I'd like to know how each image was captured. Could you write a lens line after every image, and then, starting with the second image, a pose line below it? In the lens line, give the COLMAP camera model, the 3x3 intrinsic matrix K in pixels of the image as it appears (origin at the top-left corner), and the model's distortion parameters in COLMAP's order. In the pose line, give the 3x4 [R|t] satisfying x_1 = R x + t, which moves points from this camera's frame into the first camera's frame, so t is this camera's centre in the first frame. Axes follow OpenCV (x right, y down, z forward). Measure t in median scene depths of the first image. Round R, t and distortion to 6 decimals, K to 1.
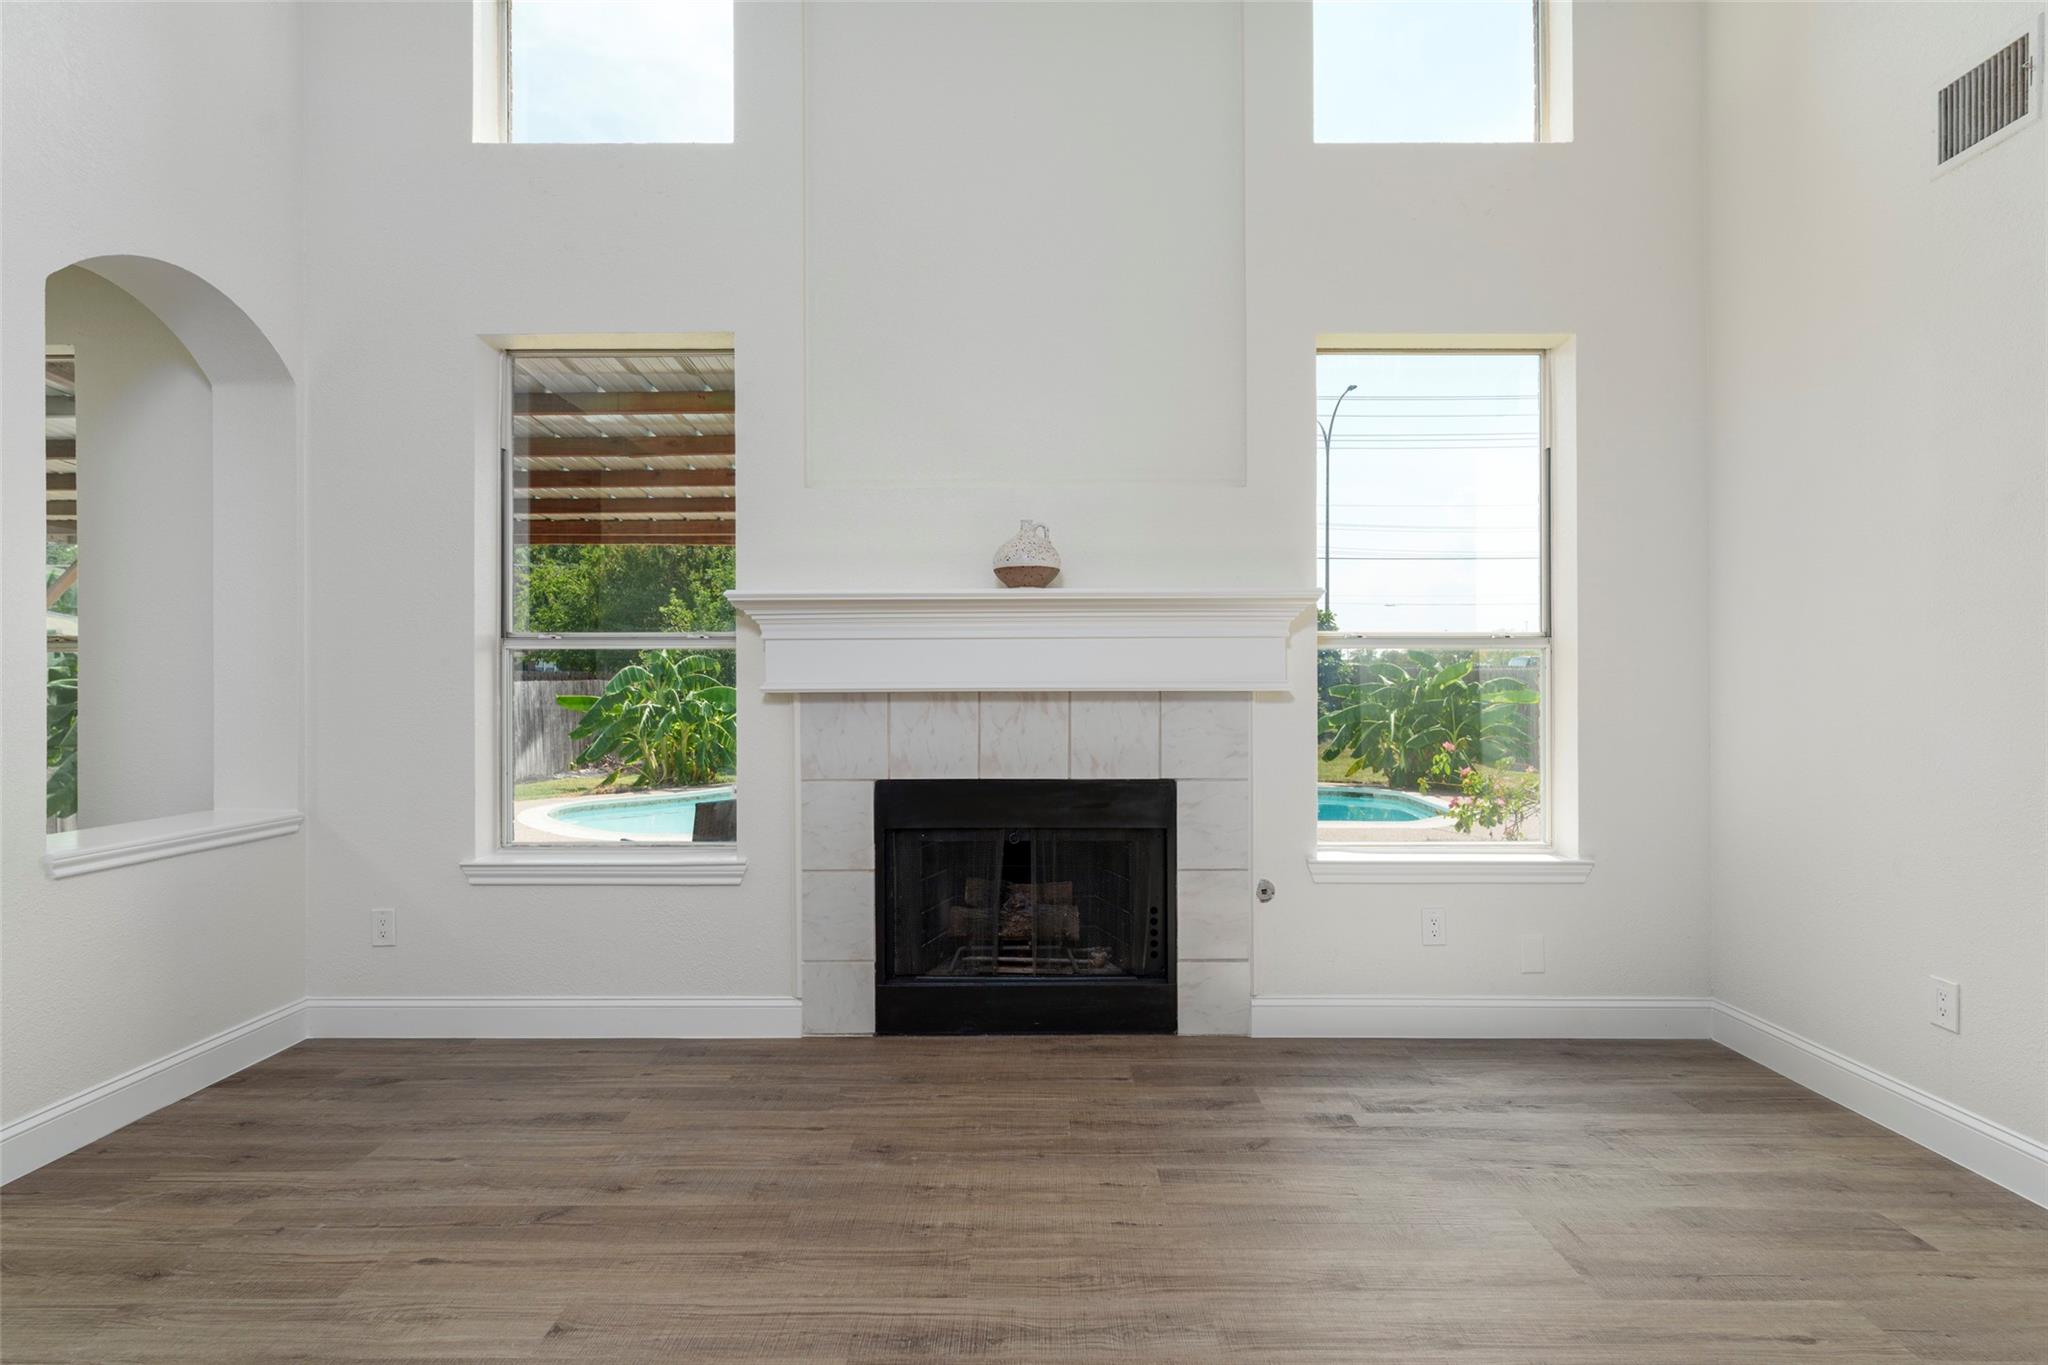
lens RADIAL K [[1042.0, 0, 1024.3], [0, 1042.0, 687.3], [0, 0, 1]] dist [-0.000488, -0.000963]
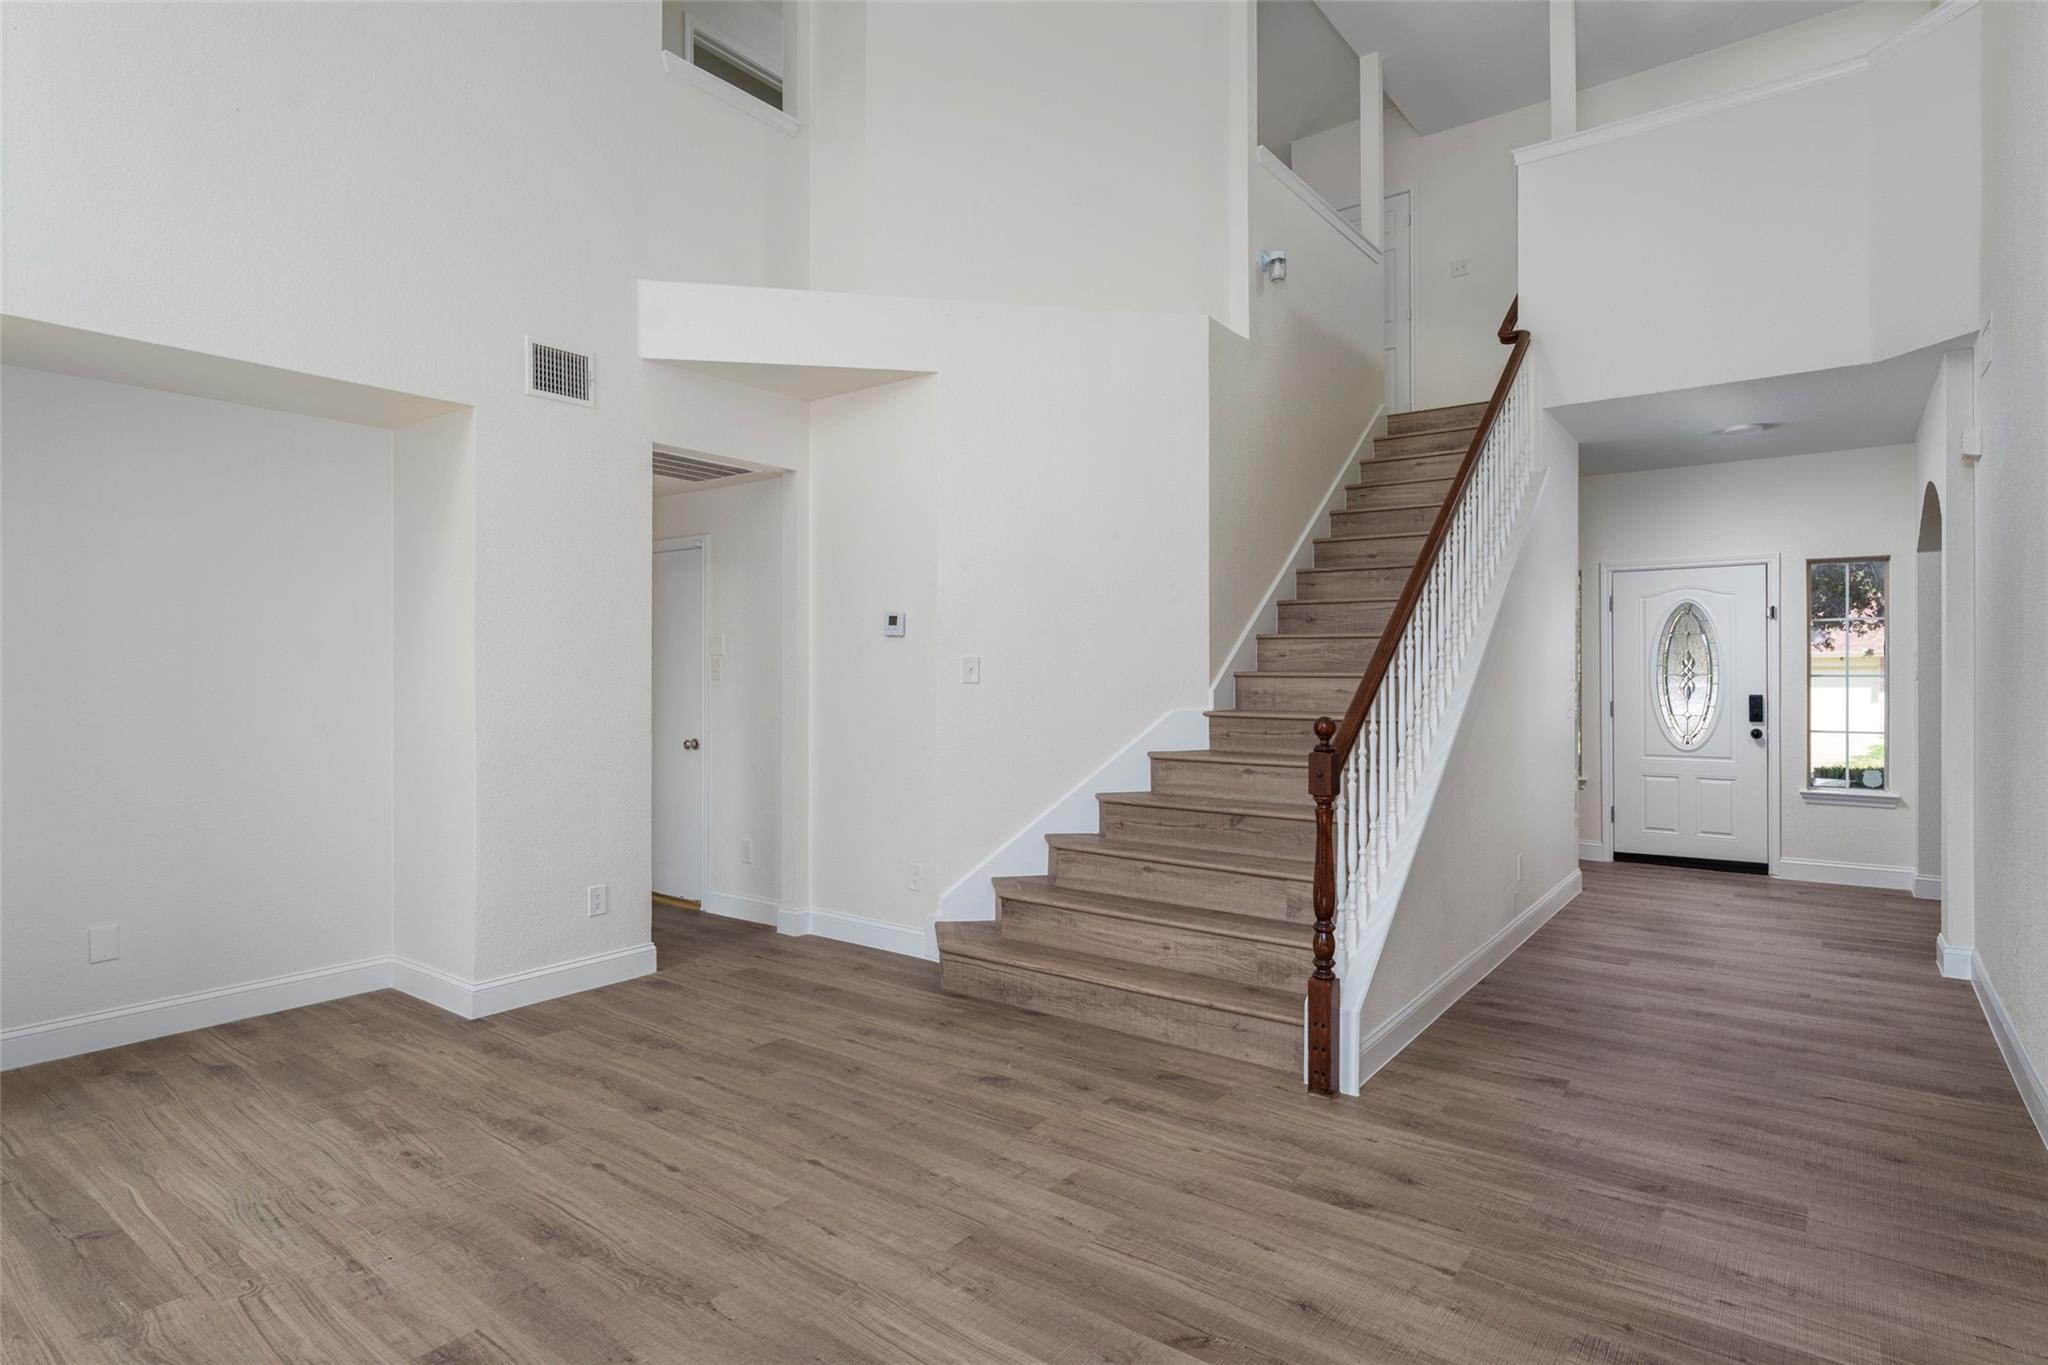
lens RADIAL K [[1111.4, 0, 1031.8], [0, 1111.4, 672.7], [0, 0, 1]] dist [-0.017504, -0.000025]
pose [[-0.788297, -0.000429, 0.615295, -0.596224], [0.007079, 0.999927, 0.009767, -0.051279], [-0.615254, 0.012055, -0.788237, 1.418747]]
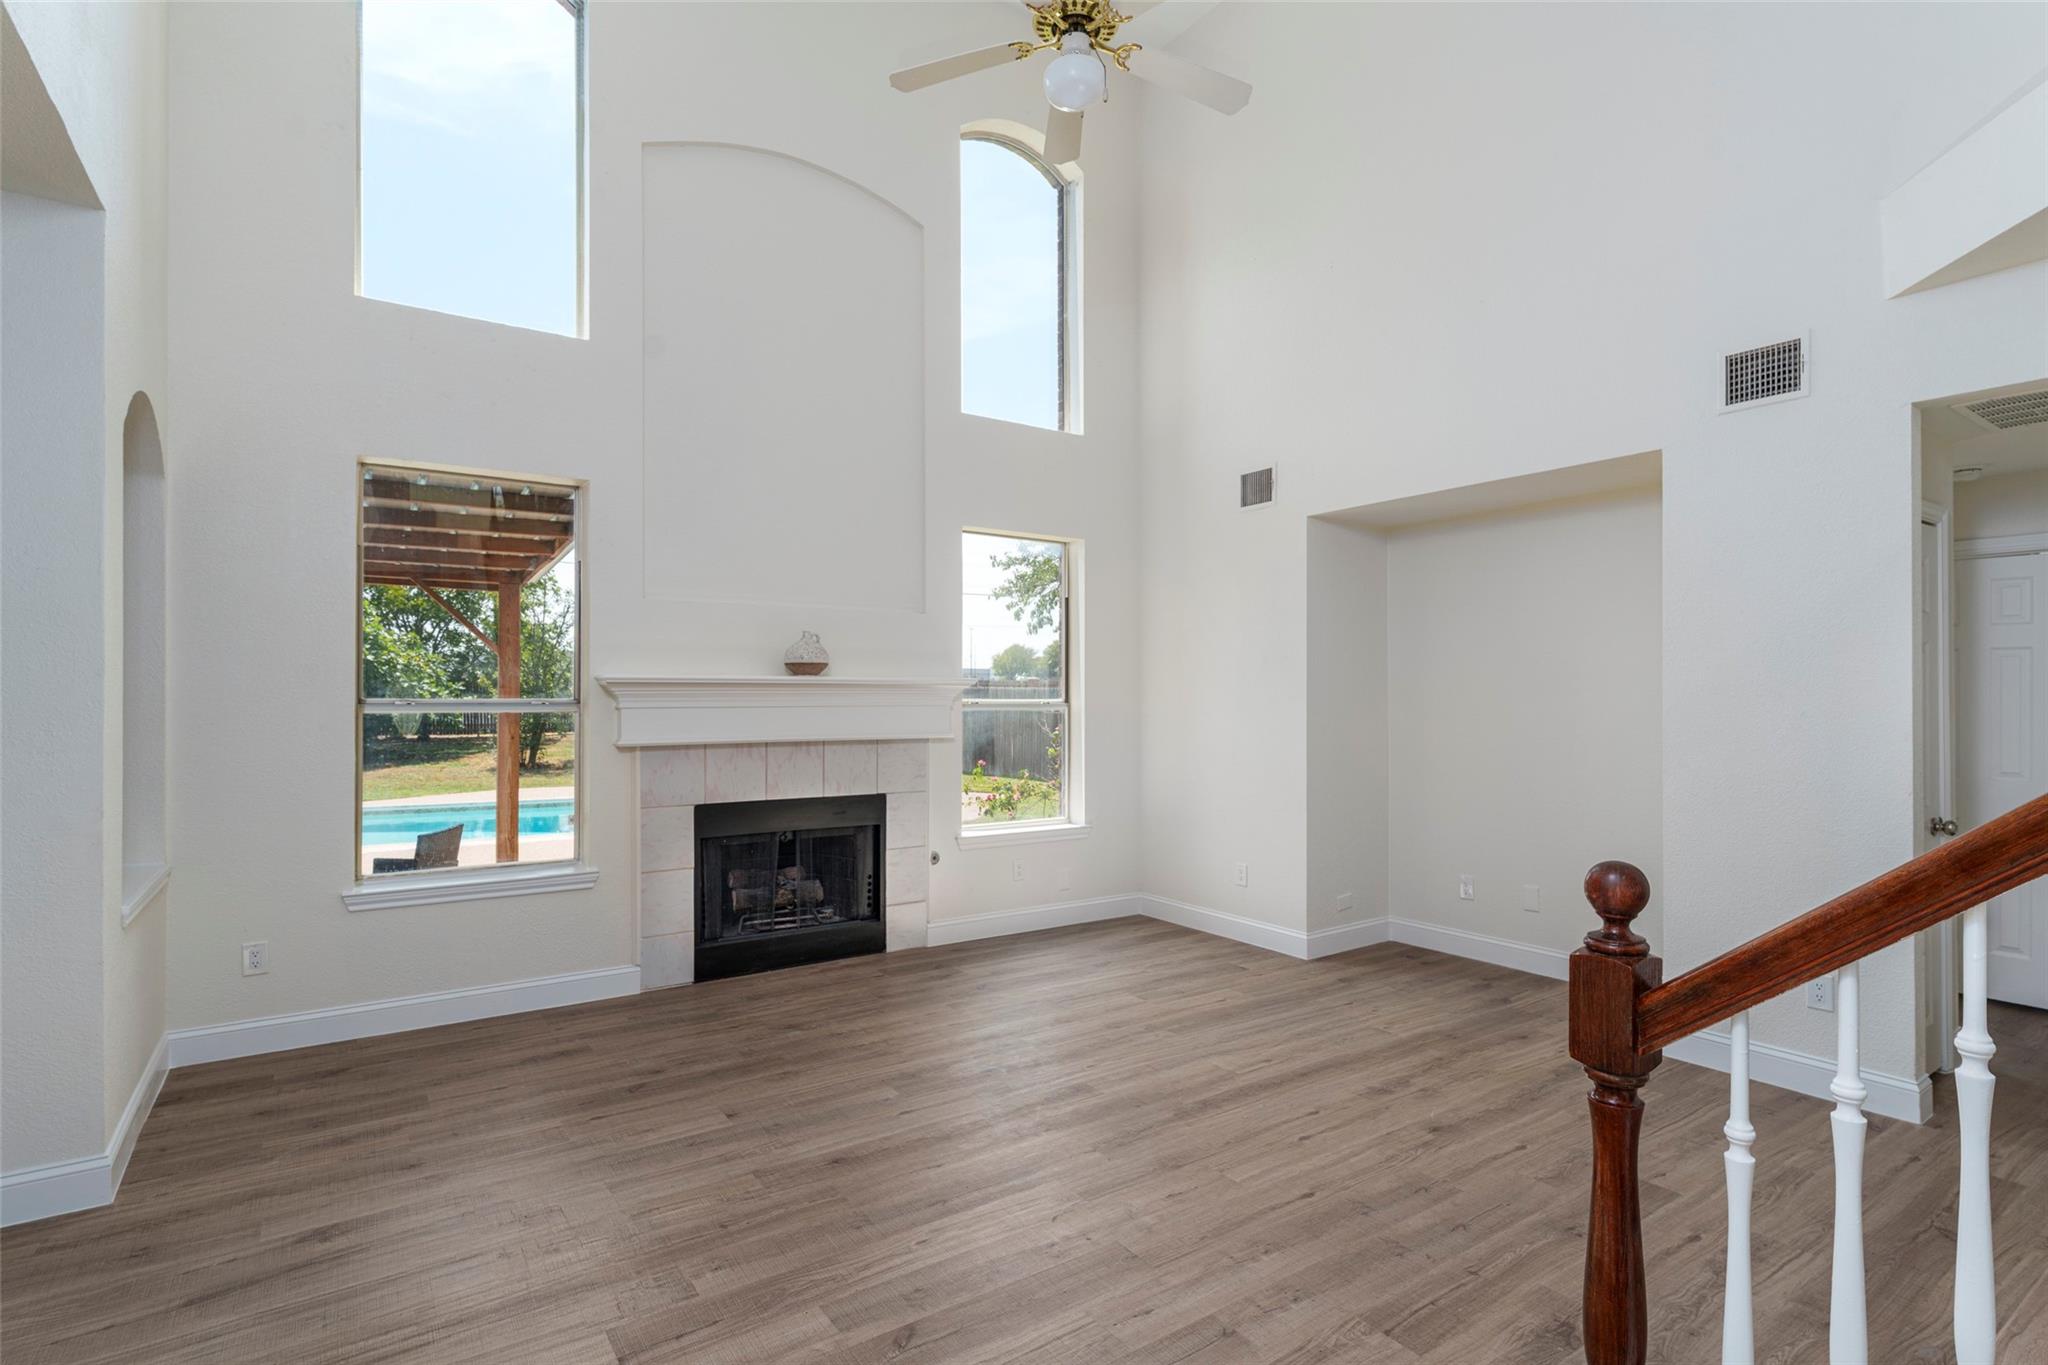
lens RADIAL K [[984.4, 0, 1032.1], [0, 984.4, 685.0], [0, 0, 1]] dist [-0.004092, -0.000256]
pose [[0.825531, 0.009172, 0.564282, -0.534869], [-0.003646, 0.999934, -0.010918, -0.064718], [-0.564344, 0.006956, 0.825510, -0.391562]]
